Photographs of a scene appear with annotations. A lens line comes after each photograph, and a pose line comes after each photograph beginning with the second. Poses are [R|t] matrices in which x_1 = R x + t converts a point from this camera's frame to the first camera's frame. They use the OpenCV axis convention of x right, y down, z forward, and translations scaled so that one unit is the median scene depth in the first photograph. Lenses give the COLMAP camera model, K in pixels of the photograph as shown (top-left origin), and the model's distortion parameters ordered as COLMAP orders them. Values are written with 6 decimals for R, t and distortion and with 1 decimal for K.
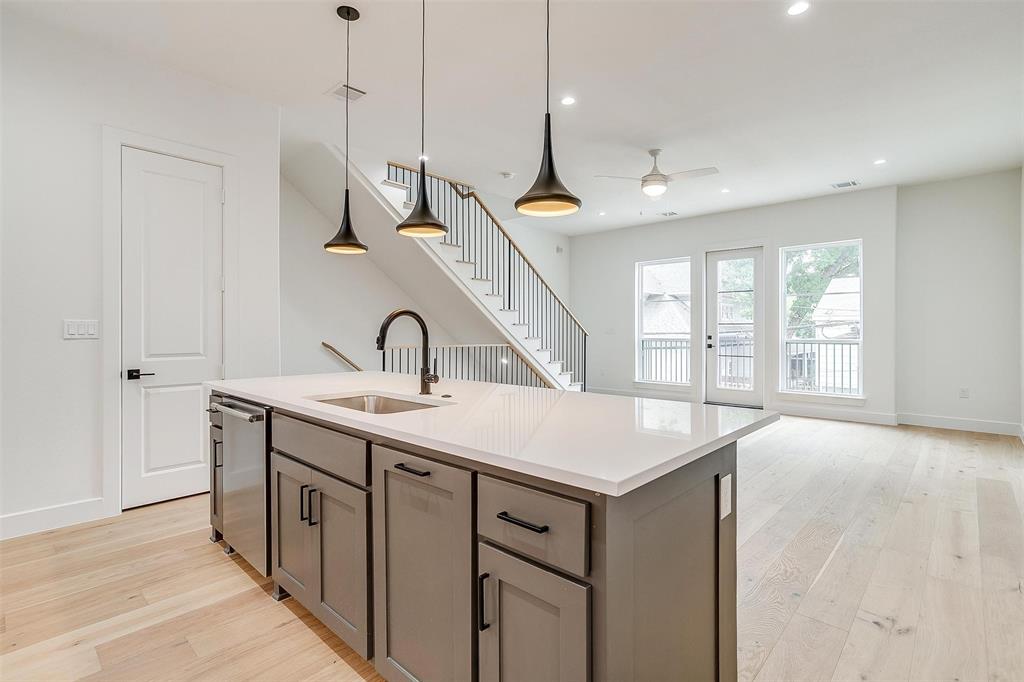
lens RADIAL K [[489.5, 0, 511.8], [0, 489.5, 336.7], [0, 0, 1]] dist [-0.021115, 0.000569]
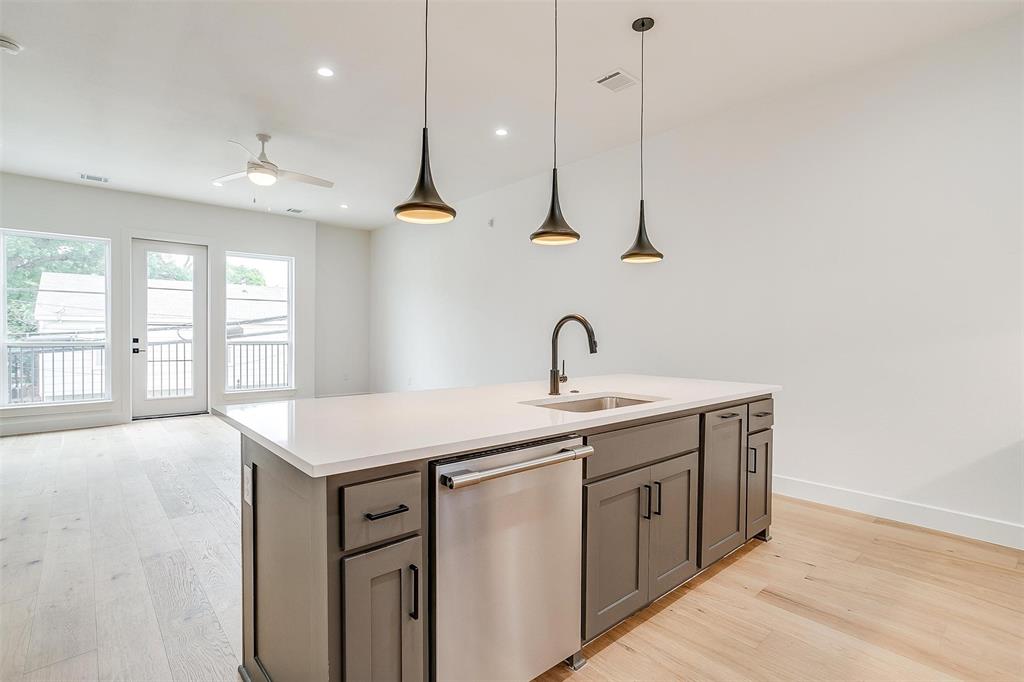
lens RADIAL K [[489.5, 0, 511.8], [0, 489.5, 336.7], [0, 0, 1]] dist [-0.021115, 0.000569]
pose [[0.093629, -0.002368, 0.995604, -0.568367], [0.004824, 0.999987, 0.001925, -0.005046], [-0.995596, 0.004622, 0.093639, 0.453520]]
